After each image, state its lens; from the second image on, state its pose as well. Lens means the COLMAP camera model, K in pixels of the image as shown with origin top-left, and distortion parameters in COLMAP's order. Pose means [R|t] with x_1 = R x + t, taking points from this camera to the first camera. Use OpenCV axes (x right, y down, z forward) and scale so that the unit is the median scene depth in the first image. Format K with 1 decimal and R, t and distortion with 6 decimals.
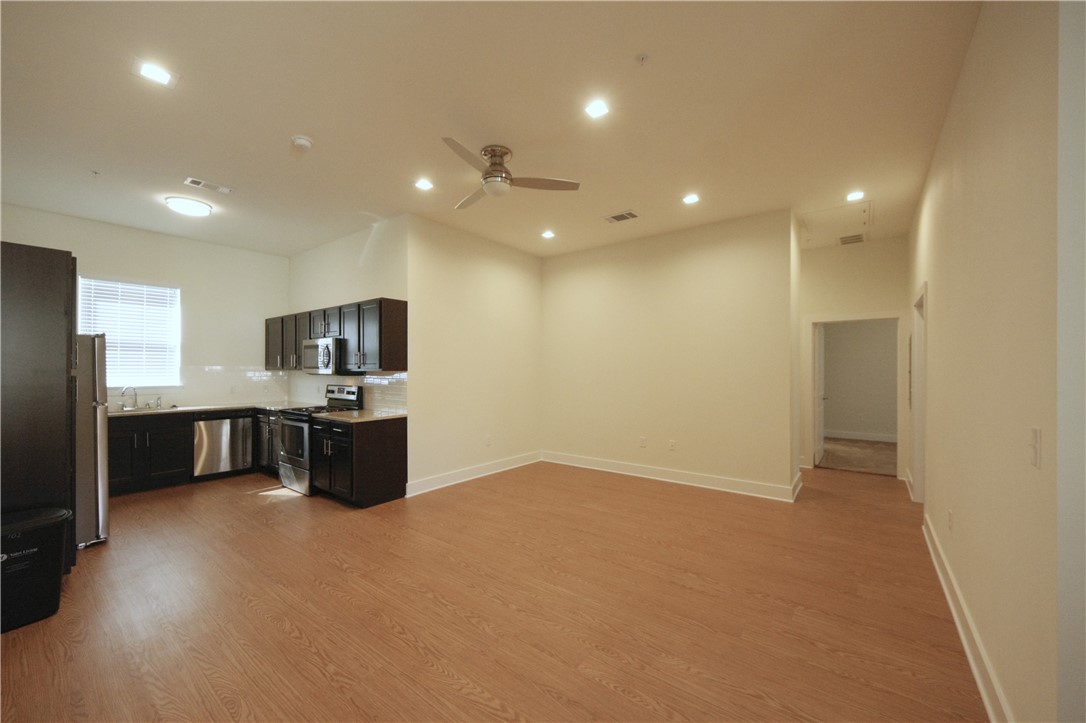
lens RADIAL K [[417.3, 0, 547.2], [0, 417.3, 365.2], [0, 0, 1]] dist [-0.002237, 0.000584]
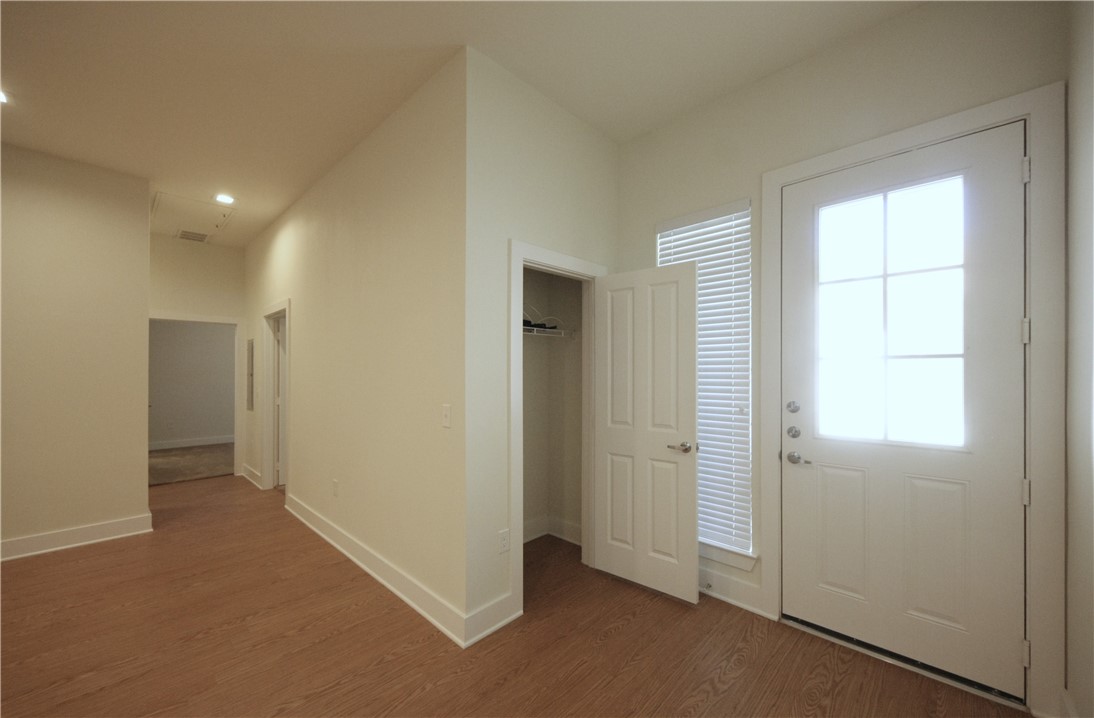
lens RADIAL K [[420.4, 0, 541.1], [0, 420.4, 376.1], [0, 0, 1]] dist [-0.002237, 0.000584]
pose [[0.112326, -0.009837, 0.993623, -0.178371], [-0.005935, 0.999927, 0.010570, 0.002181], [-0.993654, -0.007085, 0.112259, 0.137700]]
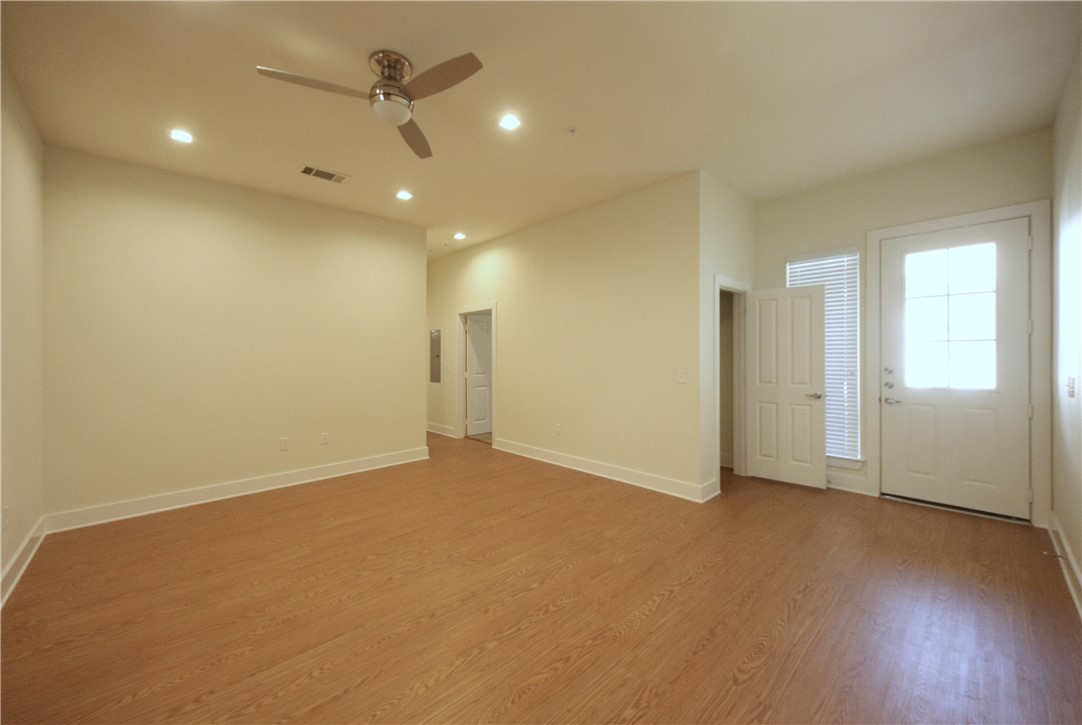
lens RADIAL K [[415.8, 0, 524.0], [0, 415.8, 358.9], [0, 0, 1]] dist [-0.002237, 0.000584]
pose [[0.177701, -0.016290, 0.983950, -0.677279], [0.003362, 0.999867, 0.015946, 0.003616], [-0.984079, 0.000475, 0.177732, 0.528152]]
